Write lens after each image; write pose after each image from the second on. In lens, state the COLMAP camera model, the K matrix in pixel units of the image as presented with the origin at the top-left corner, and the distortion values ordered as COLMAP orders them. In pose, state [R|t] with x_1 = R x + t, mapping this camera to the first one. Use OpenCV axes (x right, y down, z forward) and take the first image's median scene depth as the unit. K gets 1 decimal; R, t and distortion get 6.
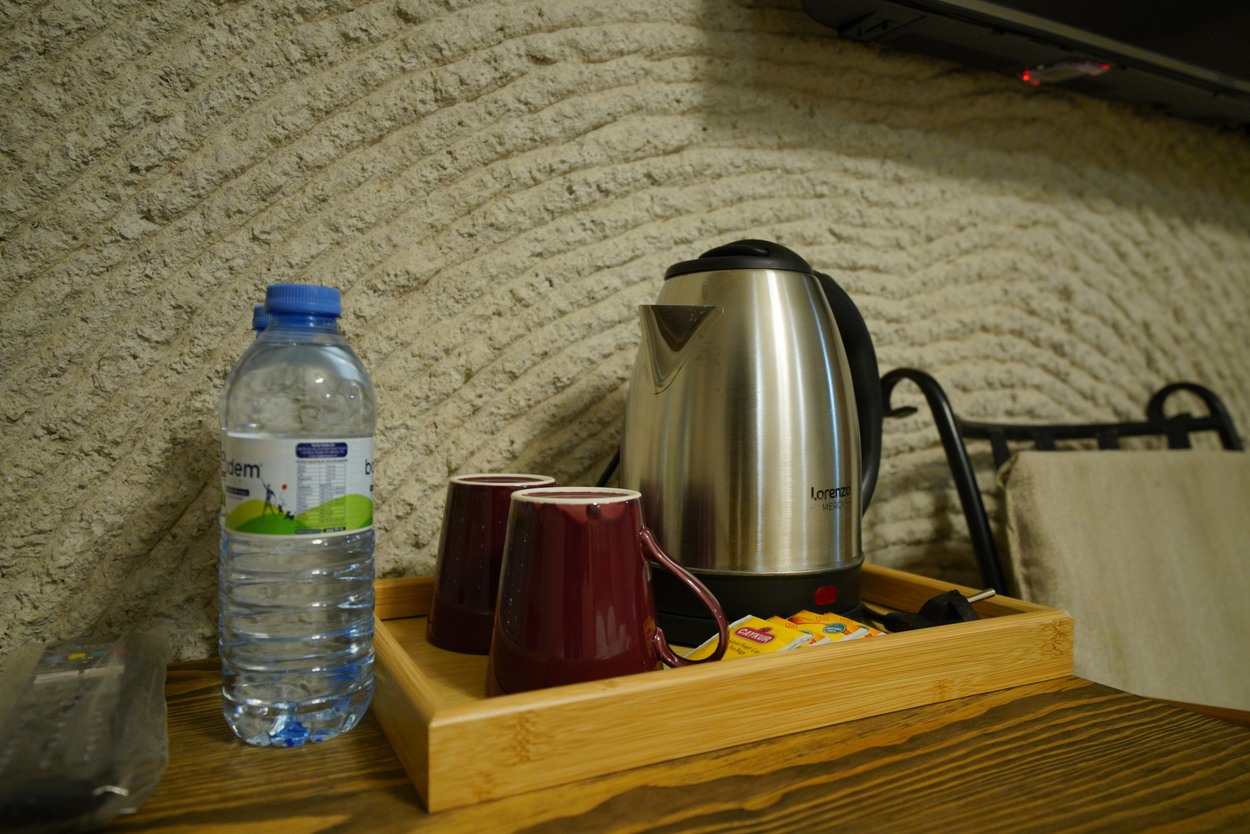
lens RADIAL K [[829.3, 0, 622.1], [0, 829.3, 411.9], [0, 0, 1]] dist [-0.010433, -0.000032]
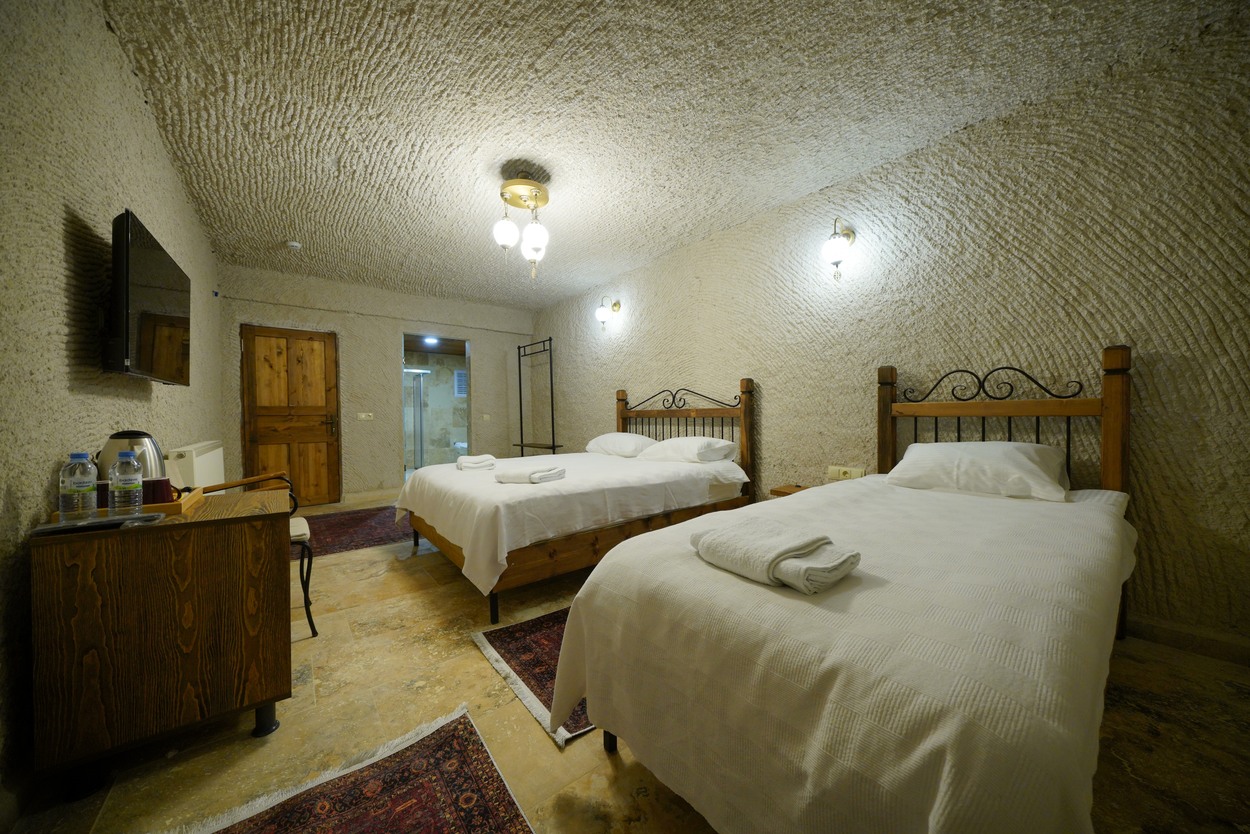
lens RADIAL K [[422.8, 0, 622.9], [0, 422.8, 421.9], [0, 0, 1]] dist [-0.007550, 0.000763]
pose [[-0.196814, -0.020497, 0.980227, -2.233245], [0.001788, 0.999772, 0.021265, -0.230188], [-0.980439, 0.005937, -0.196732, -1.101492]]
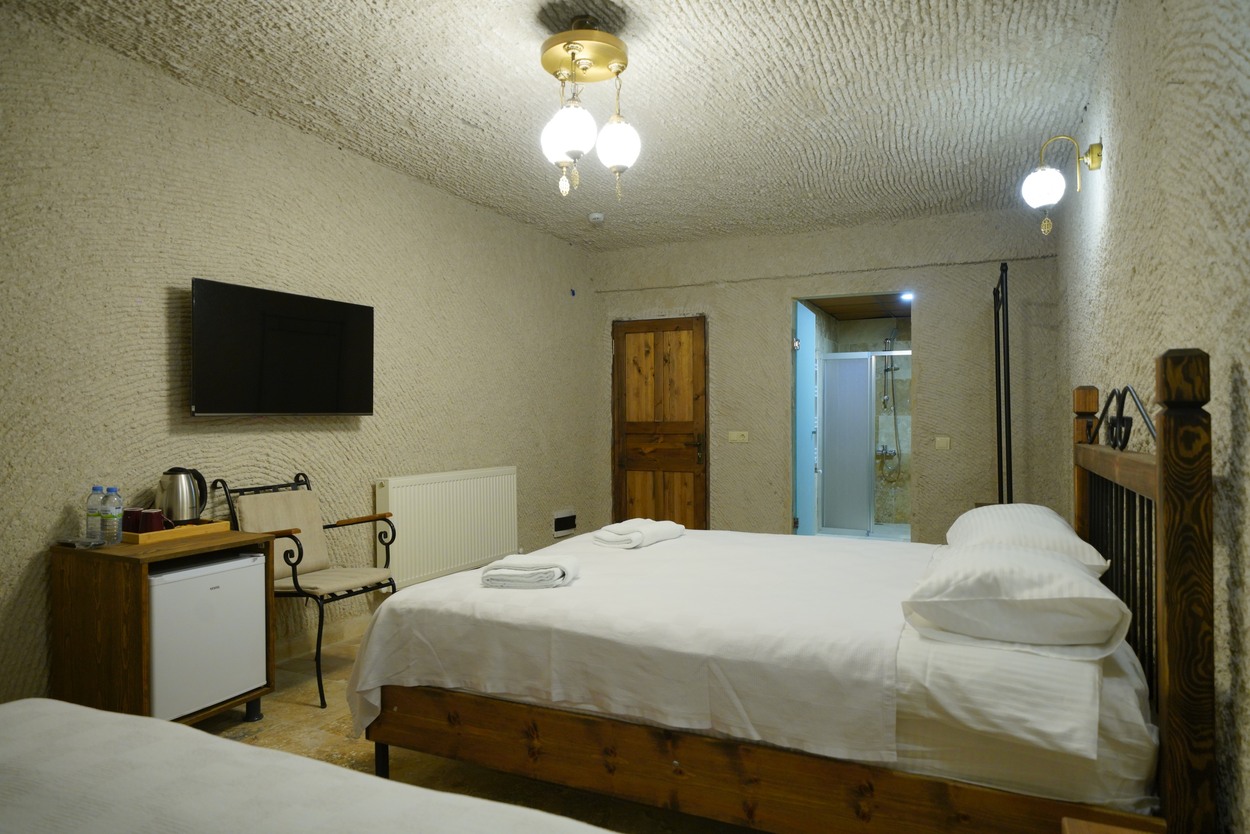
lens RADIAL K [[749.2, 0, 626.5], [0, 749.2, 419.9], [0, 0, 1]] dist [-0.001922, 0.002004]
pose [[0.793938, -0.008408, 0.607940, -0.430797], [0.004217, 0.999956, 0.008323, -0.434418], [-0.607984, -0.004045, 0.793939, -4.001212]]
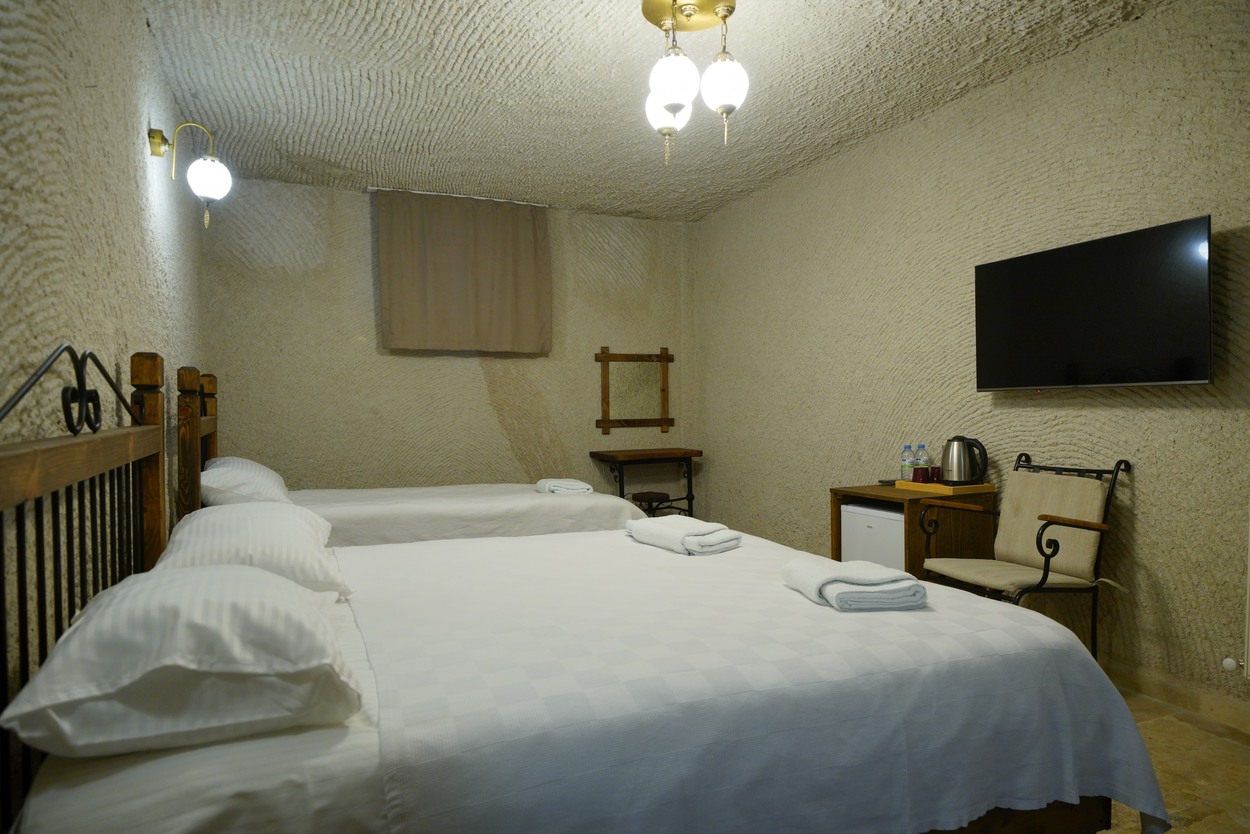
lens RADIAL K [[781.7, 0, 626.1], [0, 781.7, 423.8], [0, 0, 1]] dist [0.004401, -0.001796]
pose [[-0.050547, 0.020380, -0.998514, 5.183254], [0.009283, 0.999758, 0.019935, -0.345910], [0.998679, -0.008262, -0.050724, -1.127069]]
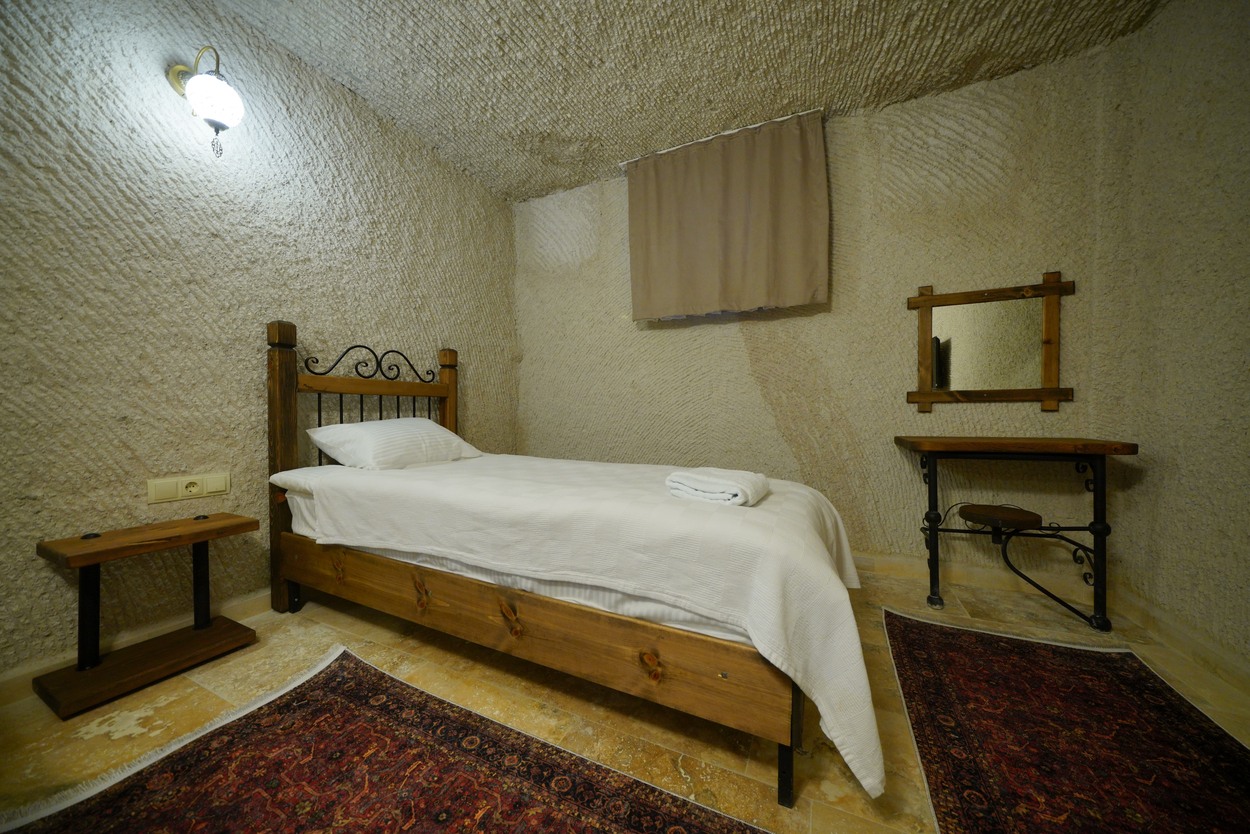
lens RADIAL K [[422.8, 0, 623.0], [0, 422.8, 423.9], [0, 0, 1]] dist [-0.007550, 0.000763]
pose [[-0.790109, 0.010829, -0.612871, 0.671149], [-0.000536, 0.999831, 0.018358, -0.048944], [0.612966, 0.014834, -0.789970, -0.676533]]
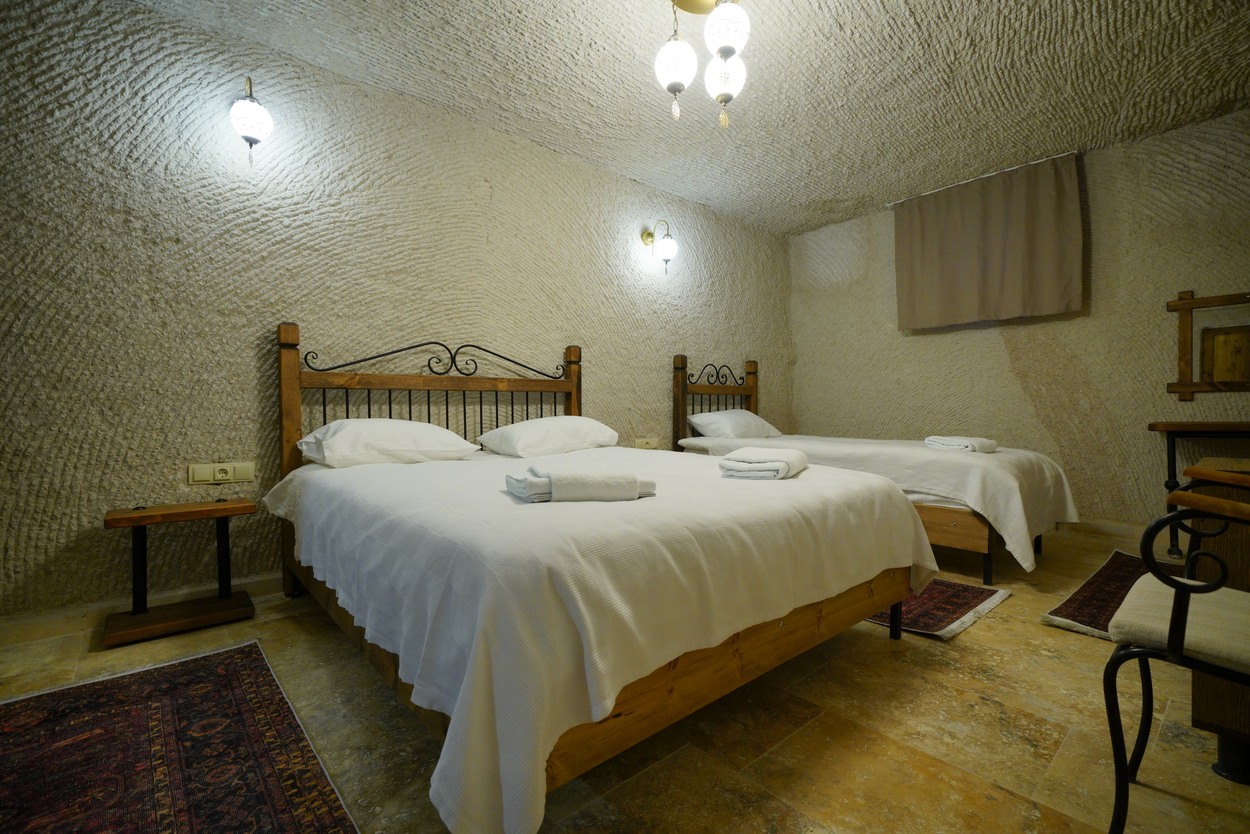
lens RADIAL K [[550.9, 0, 620.5], [0, 550.9, 421.4], [0, 0, 1]] dist [0.002402, -0.001308]
pose [[-0.972078, 0.006059, -0.234580, 2.714644], [0.003398, 0.999925, 0.011742, 0.023495], [0.234633, 0.010617, -0.972026, 1.607240]]
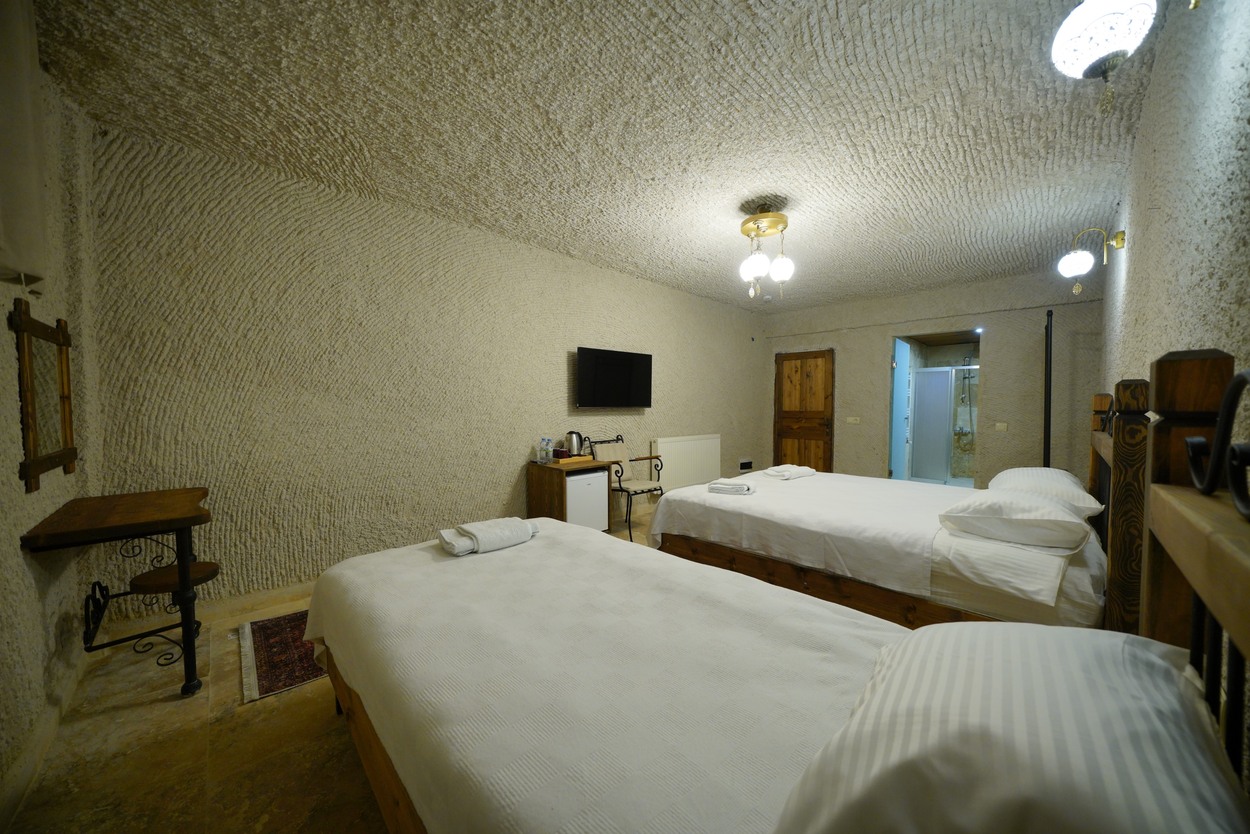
lens RADIAL K [[422.8, 0, 623.1], [0, 422.8, 424.5], [0, 0, 1]] dist [-0.007550, 0.000763]
pose [[0.957425, -0.015719, 0.288253, -0.799819], [0.001434, 0.998763, 0.049700, -0.493779], [-0.288678, -0.047171, 0.956263, -4.470949]]
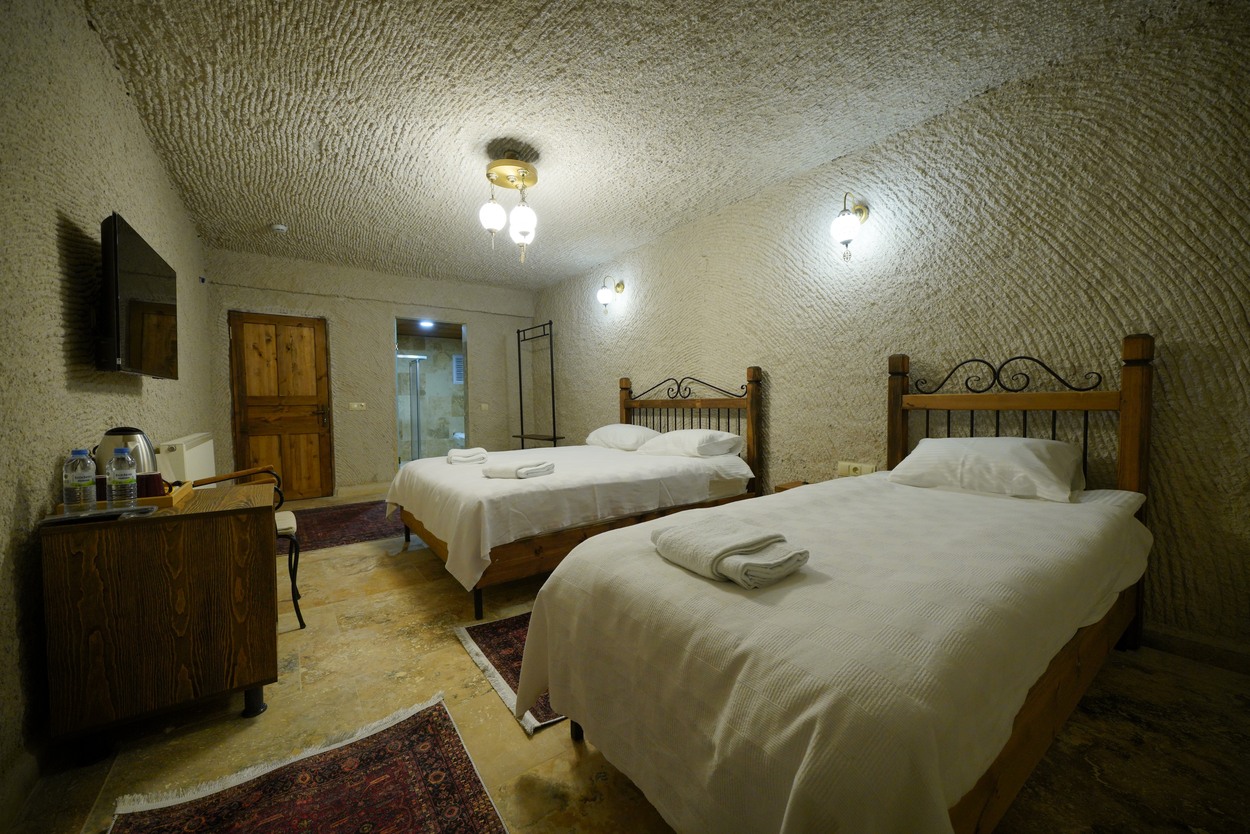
lens RADIAL K [[469.3, 0, 621.1], [0, 469.3, 421.6], [0, 0, 1]] dist [-0.003107, -0.000108]
pose [[-0.150630, -0.046888, 0.987478, -2.478961], [0.003520, 0.998843, 0.047965, -0.279873], [-0.988584, 0.010701, -0.150291, -1.285540]]
